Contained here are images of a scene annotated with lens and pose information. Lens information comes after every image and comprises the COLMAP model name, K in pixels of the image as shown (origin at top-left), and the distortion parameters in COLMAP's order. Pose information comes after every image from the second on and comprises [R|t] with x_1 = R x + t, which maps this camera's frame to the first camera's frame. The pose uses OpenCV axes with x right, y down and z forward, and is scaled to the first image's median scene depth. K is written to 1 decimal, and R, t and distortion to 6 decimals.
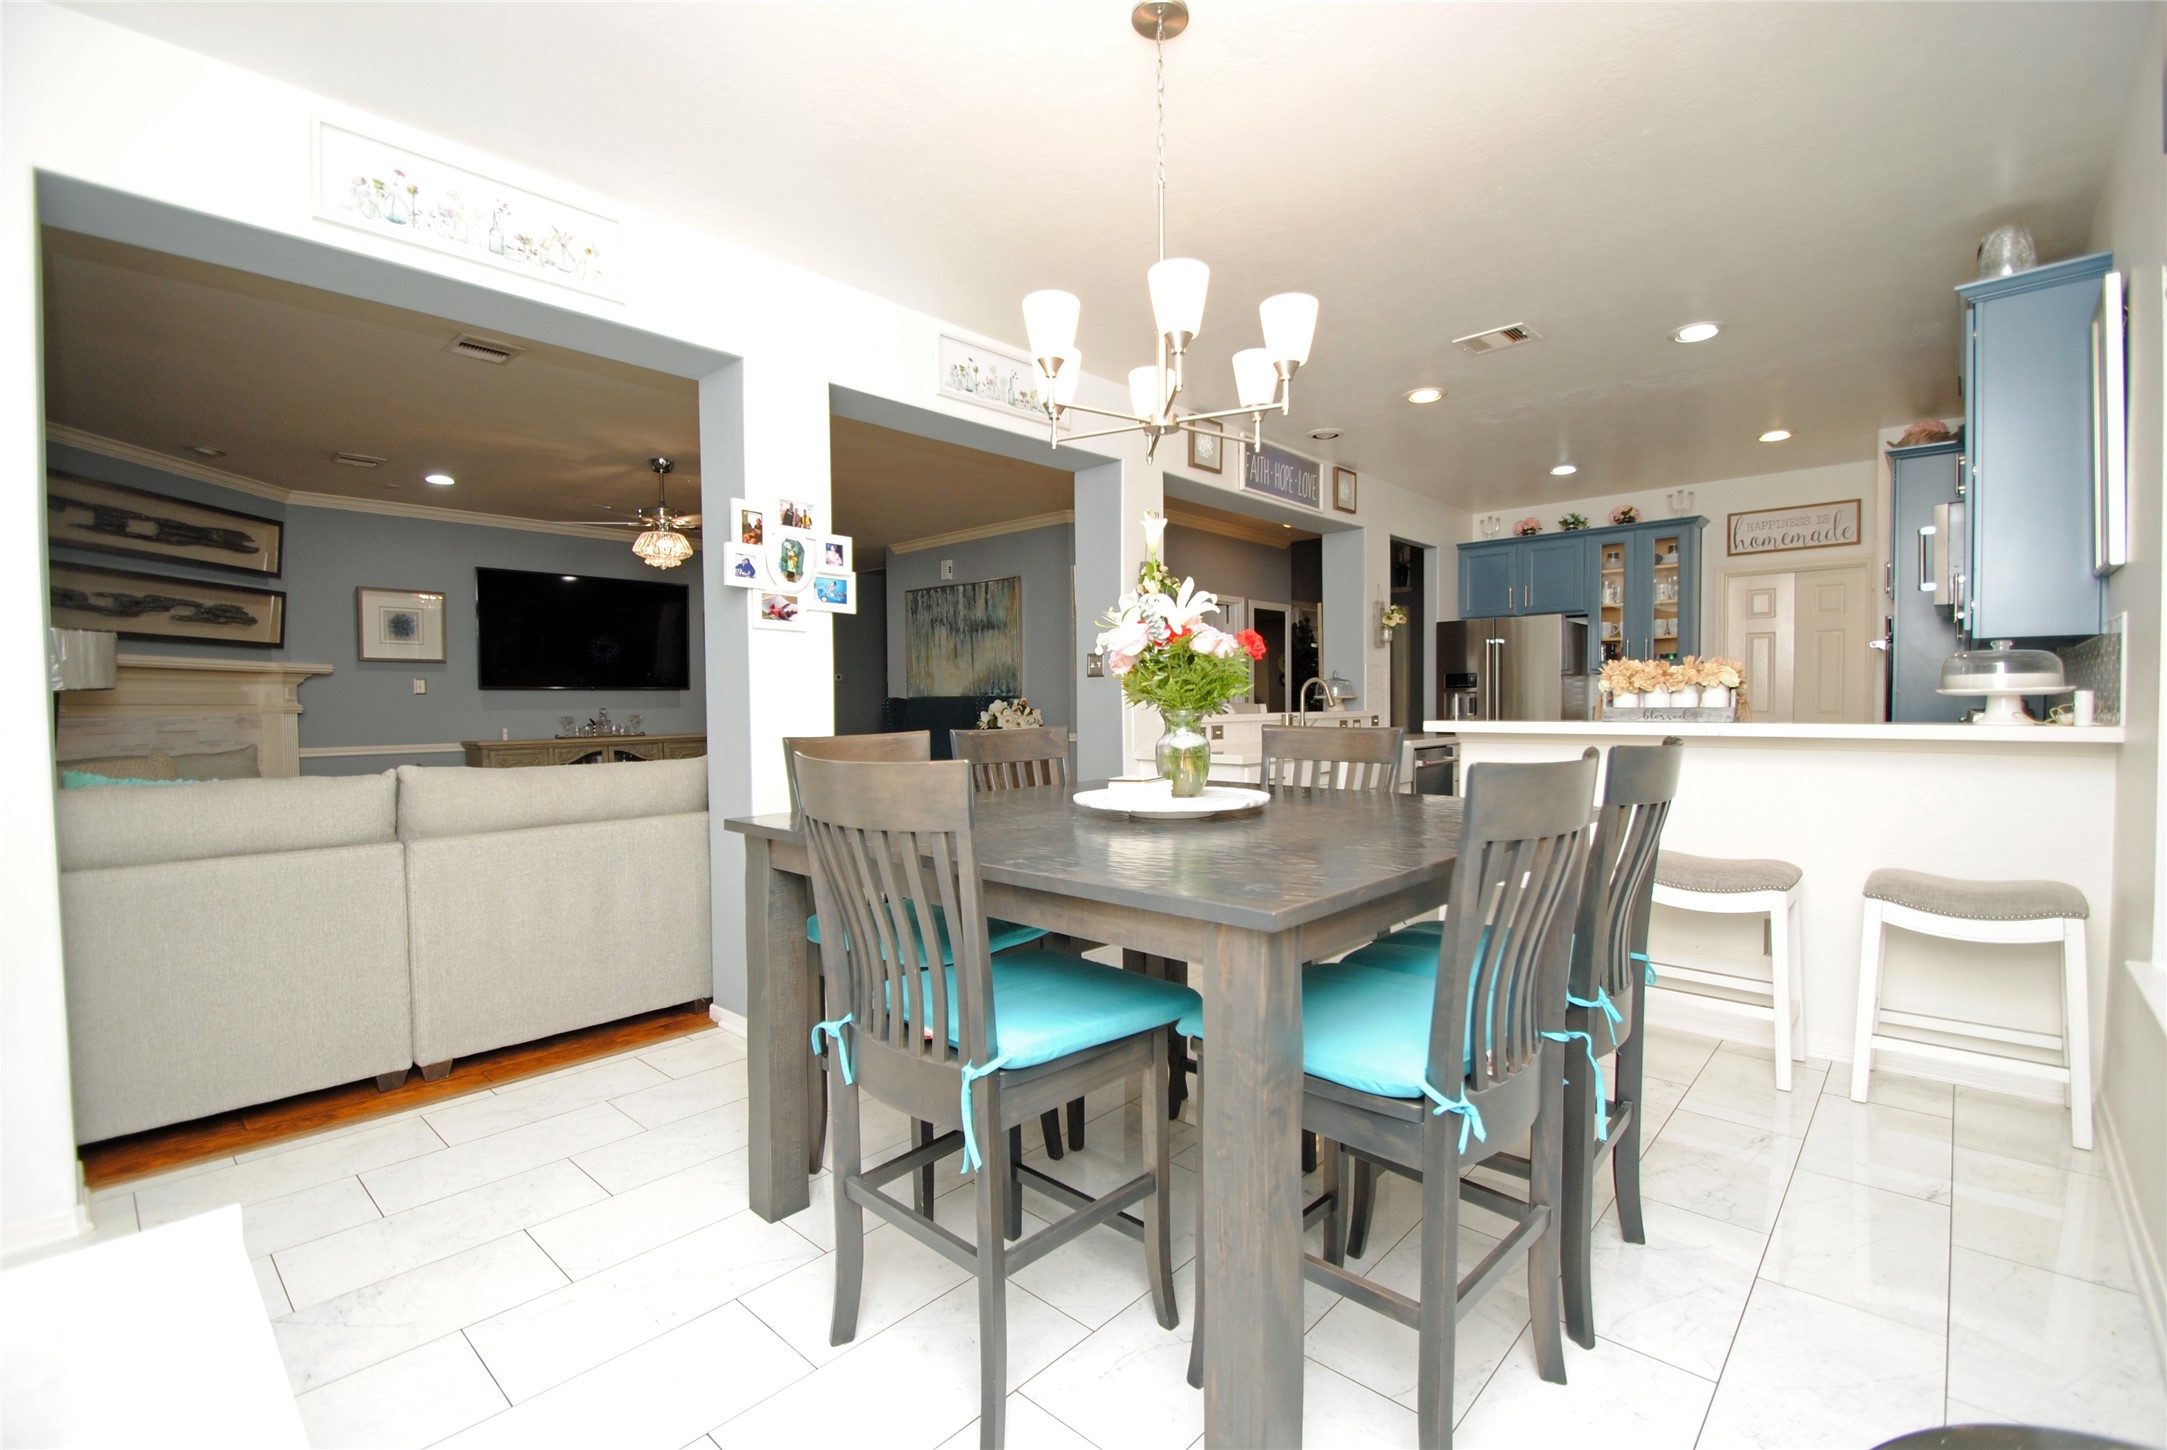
lens RADIAL K [[949.6, 0, 1106.3], [0, 949.6, 732.2], [0, 0, 1]] dist [0.011829, -0.013699]
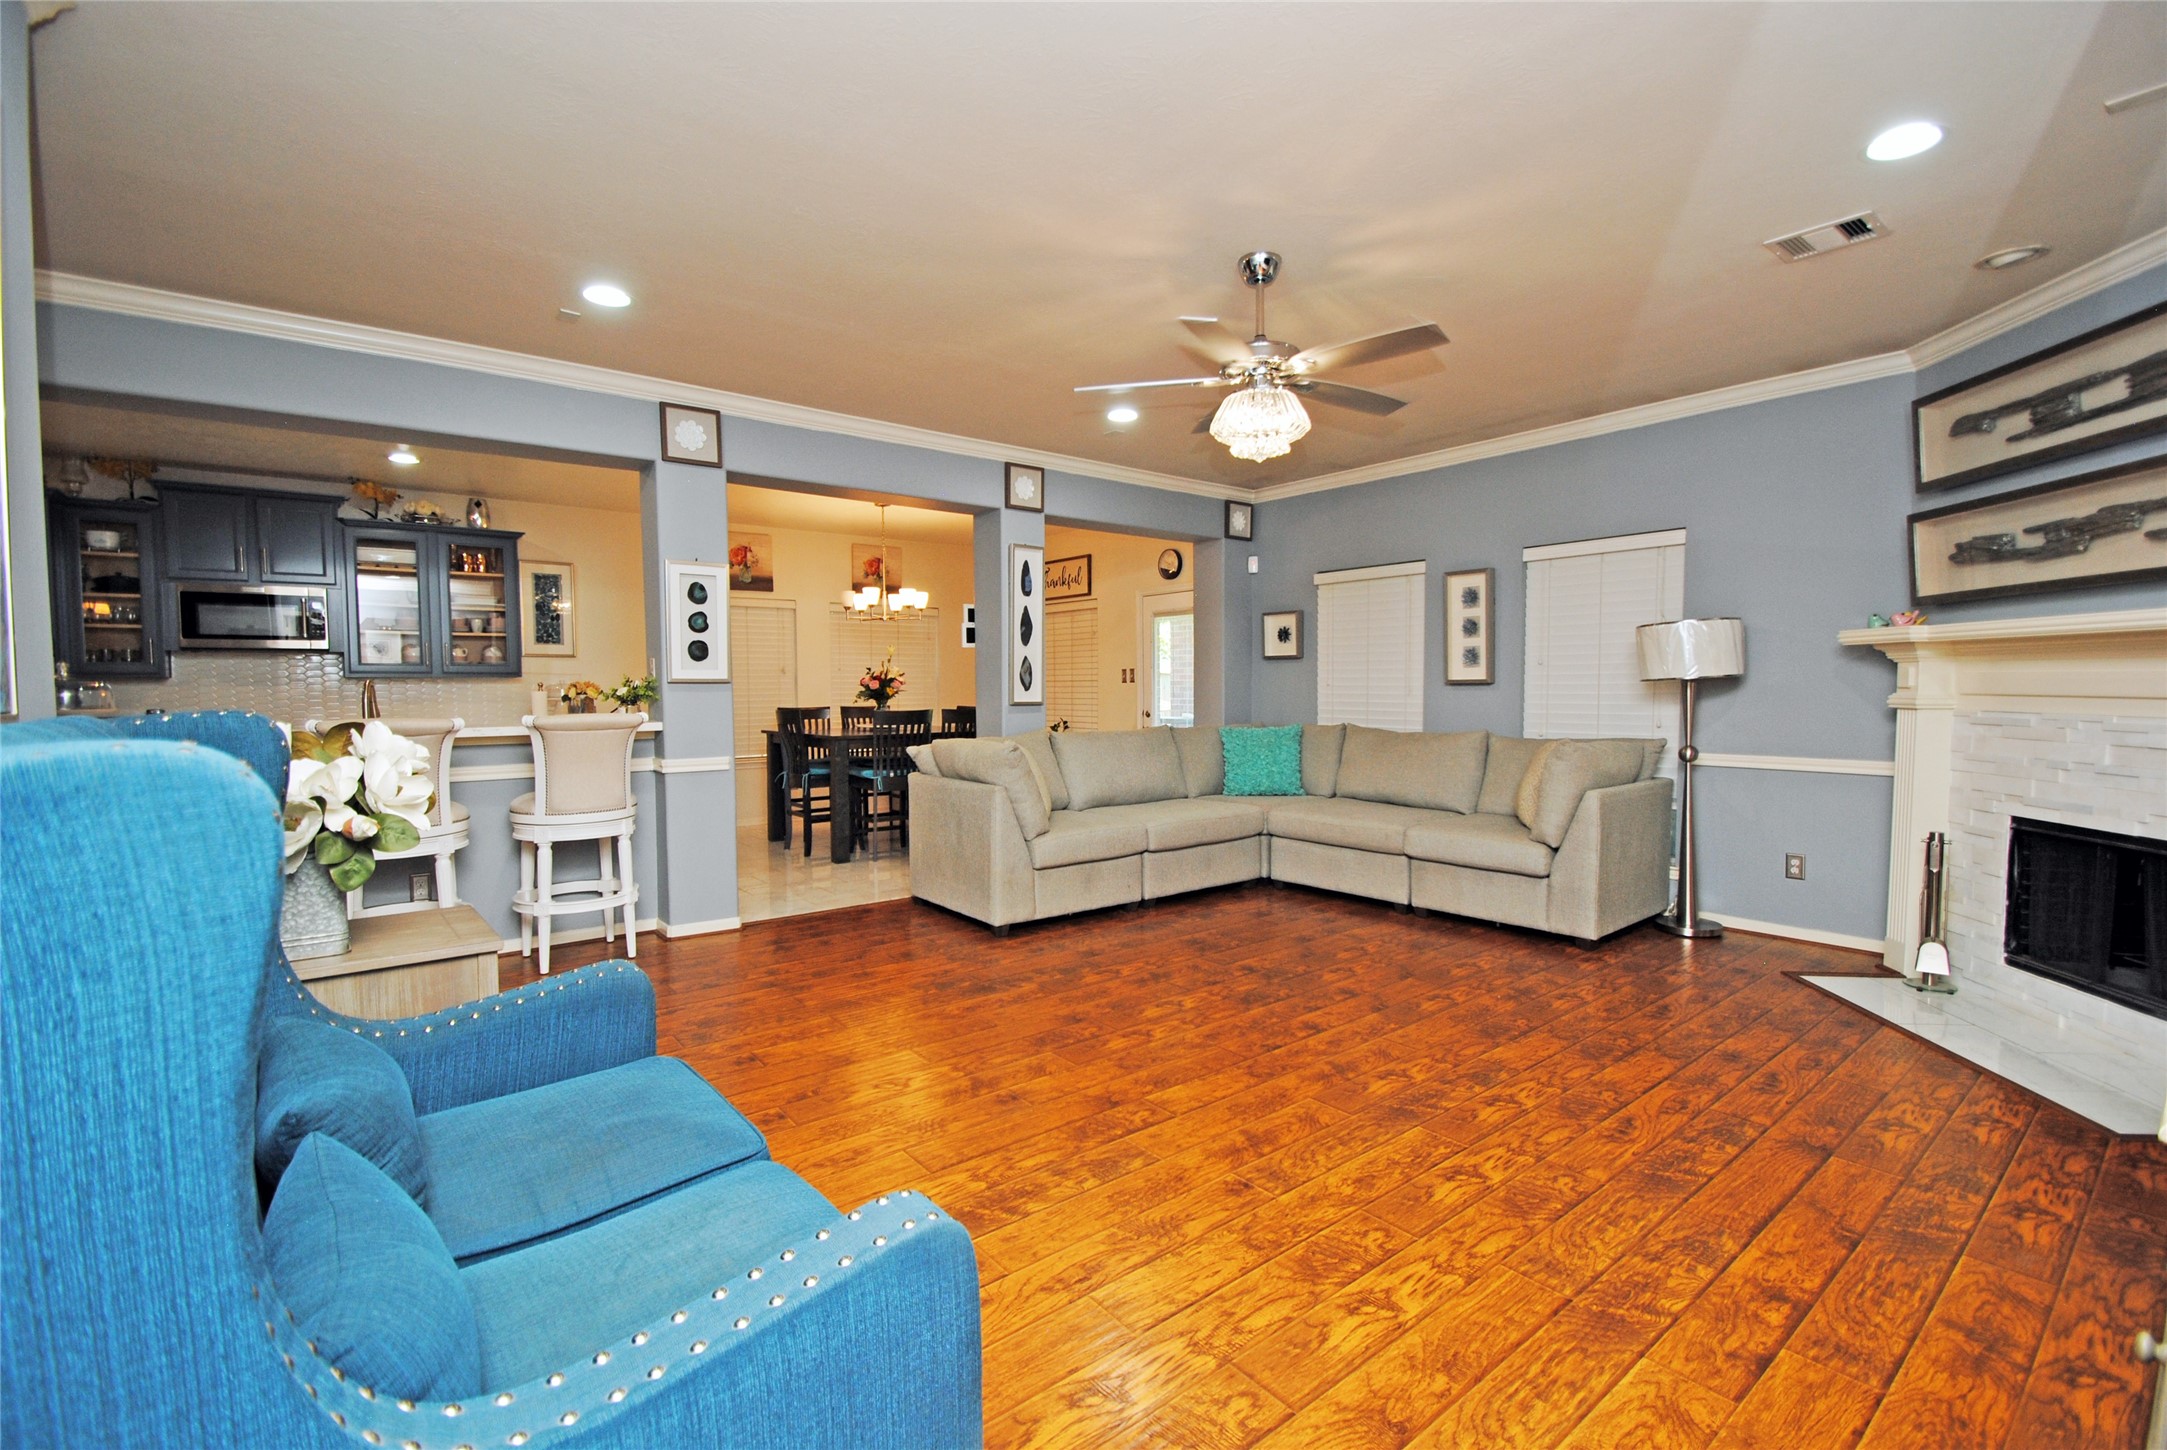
lens RADIAL K [[953.0, 0, 1092.3], [0, 953.0, 729.7], [0, 0, 1]] dist [0.012035, -0.014009]
pose [[-0.988177, 0.006383, 0.153186, -0.452426], [0.017966, 0.997071, 0.074346, -0.059439], [-0.152263, 0.076219, -0.985397, 1.565814]]
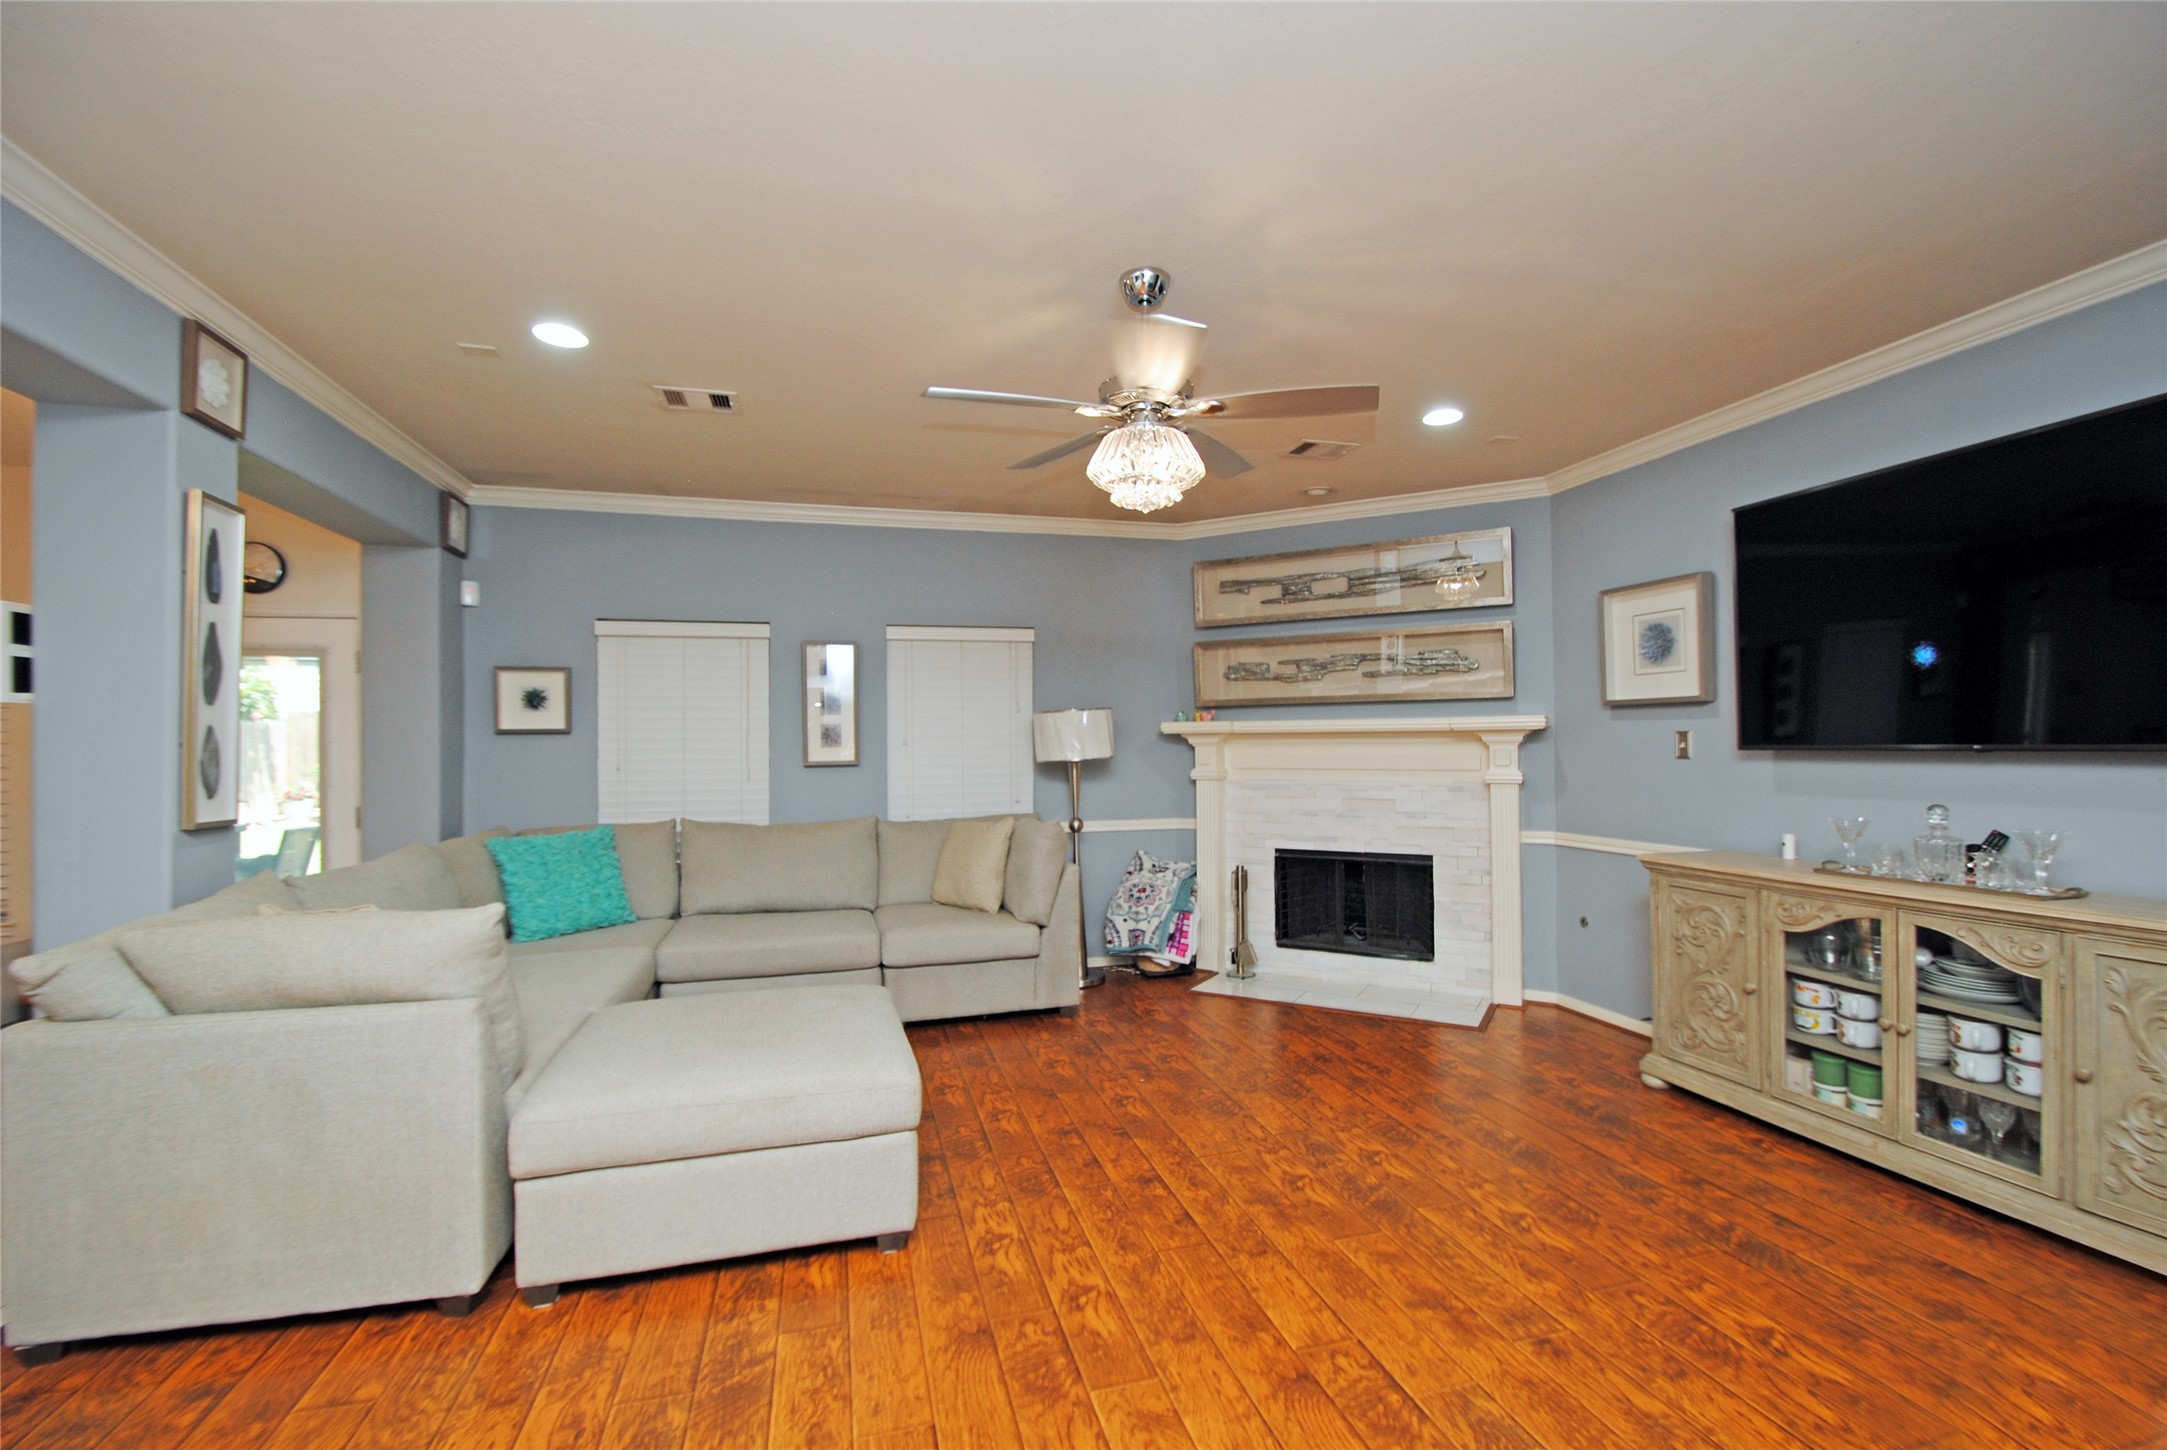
lens RADIAL K [[949.6, 0, 1106.3], [0, 949.6, 732.2], [0, 0, 1]] dist [0.011829, -0.013699]
pose [[-0.525780, 0.003712, -0.850613, -0.065329], [-0.010179, 0.999891, 0.010656, -0.069941], [0.850560, 0.014261, -0.525685, 1.223781]]
